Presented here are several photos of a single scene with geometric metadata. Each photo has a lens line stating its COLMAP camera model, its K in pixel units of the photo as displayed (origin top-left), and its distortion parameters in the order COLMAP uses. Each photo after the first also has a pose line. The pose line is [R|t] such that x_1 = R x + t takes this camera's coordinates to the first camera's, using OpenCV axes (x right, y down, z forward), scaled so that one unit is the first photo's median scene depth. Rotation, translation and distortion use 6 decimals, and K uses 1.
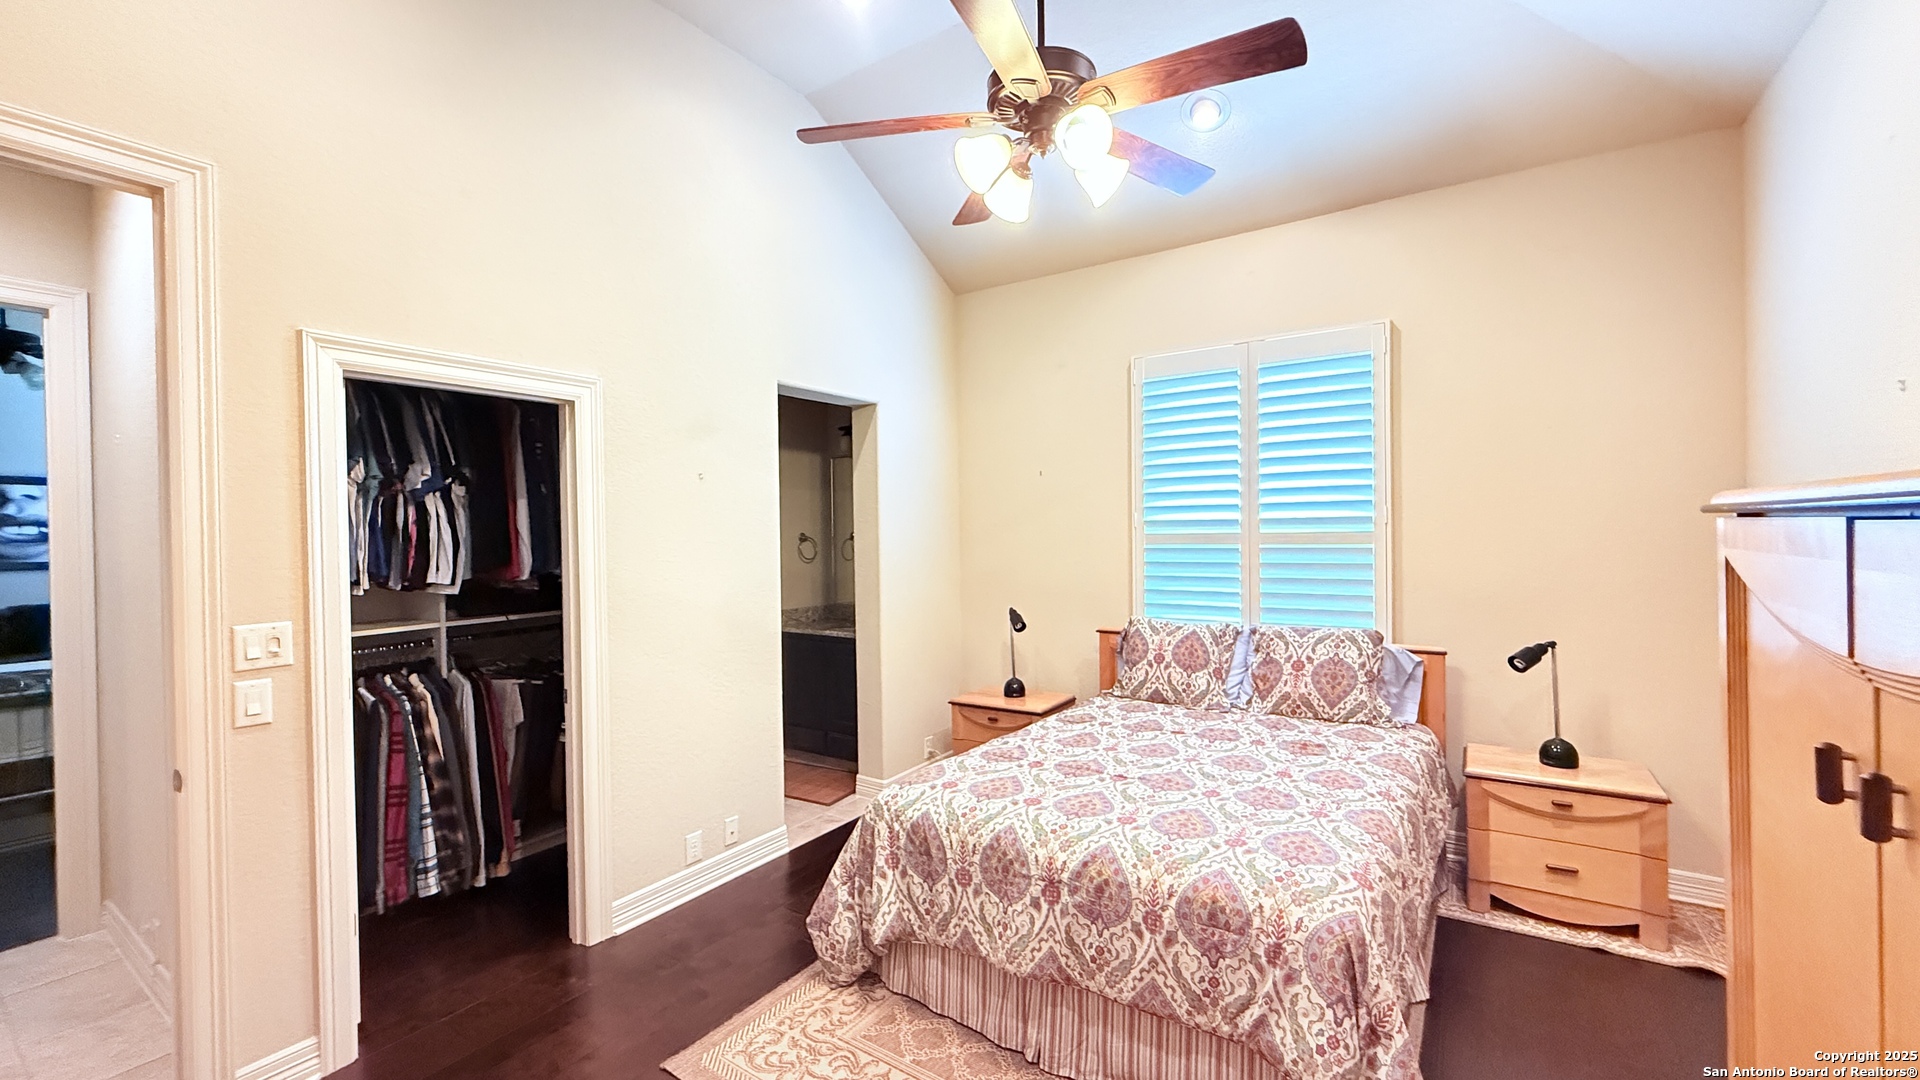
lens RADIAL K [[761.3, 0, 952.9], [0, 761.3, 539.0], [0, 0, 1]] dist [-0.002030, -0.000104]
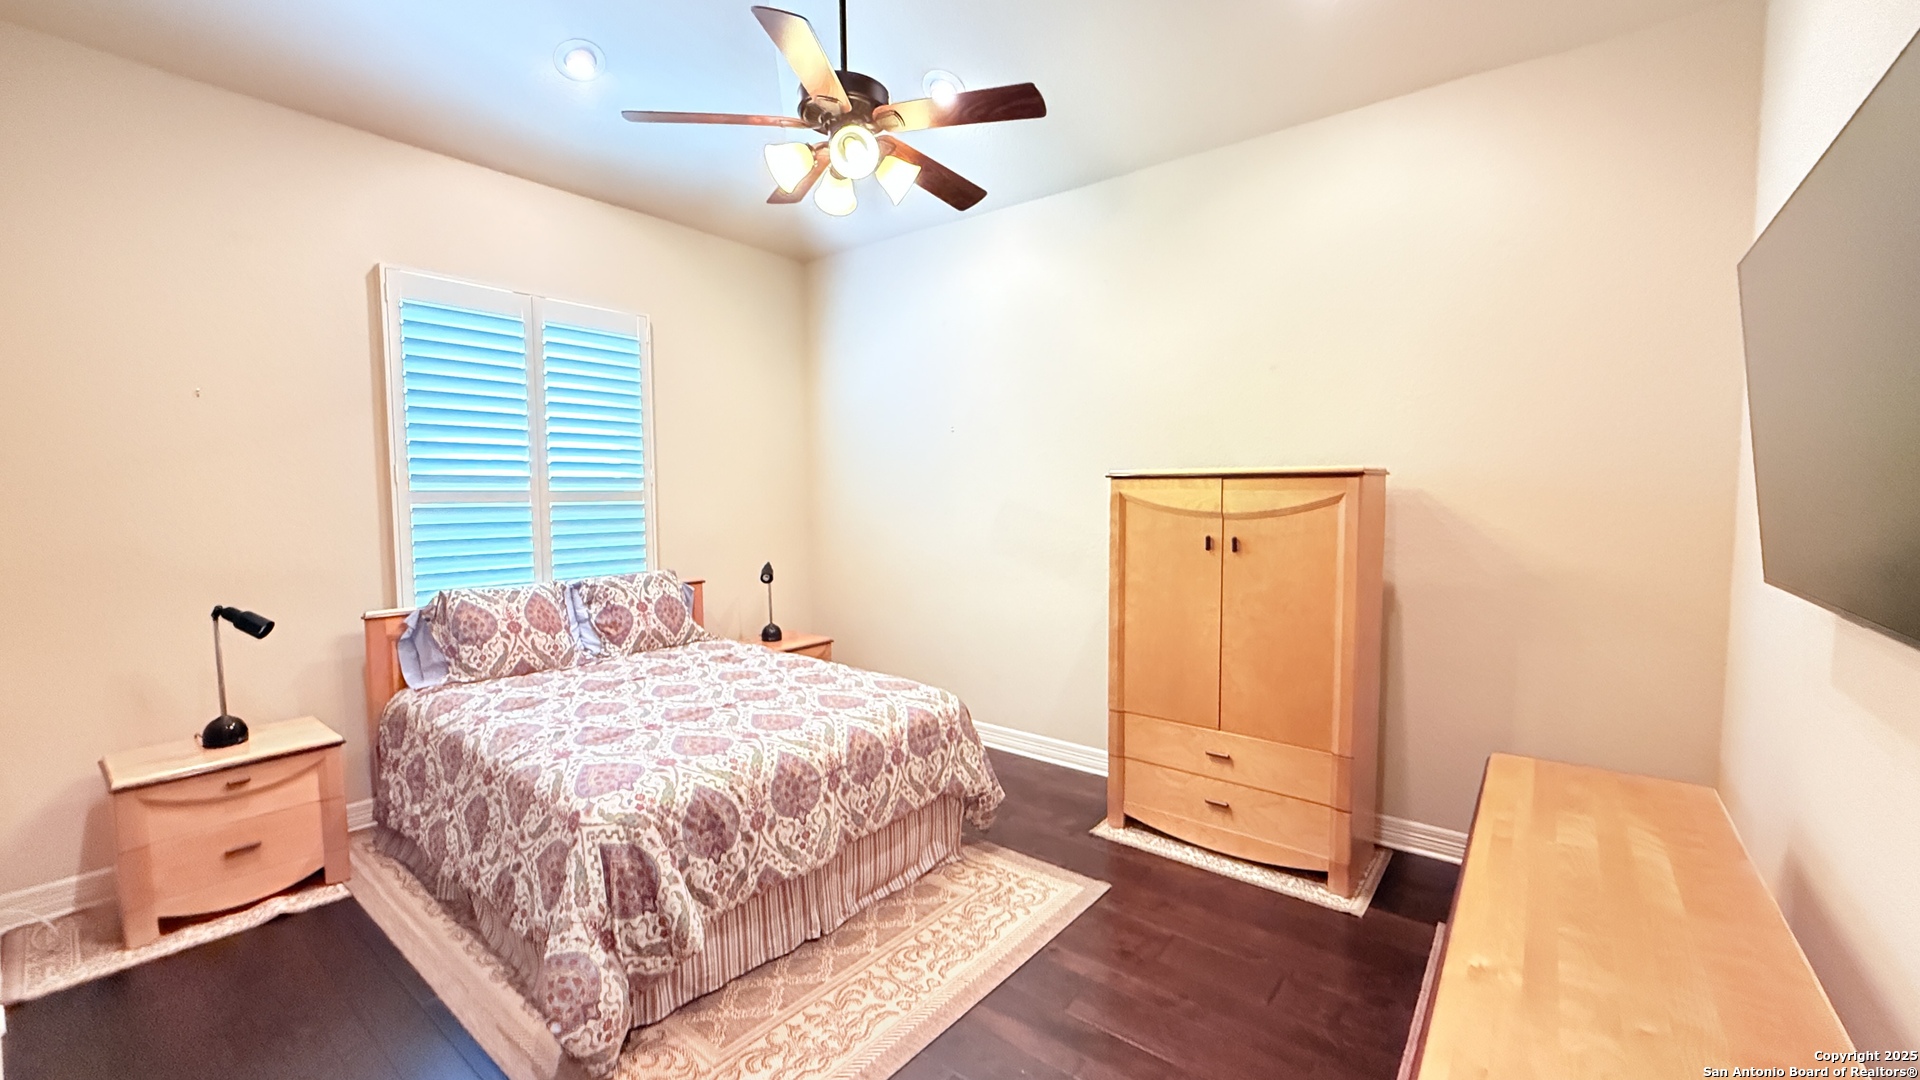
lens RADIAL K [[761.3, 0, 950.3], [0, 761.3, 541.2], [0, 0, 1]] dist [-0.002030, -0.000104]
pose [[0.081643, -0.049979, 0.995408, -0.912384], [0.013874, 0.998702, 0.049006, 0.026653], [-0.996565, 0.009809, 0.082230, 0.633222]]
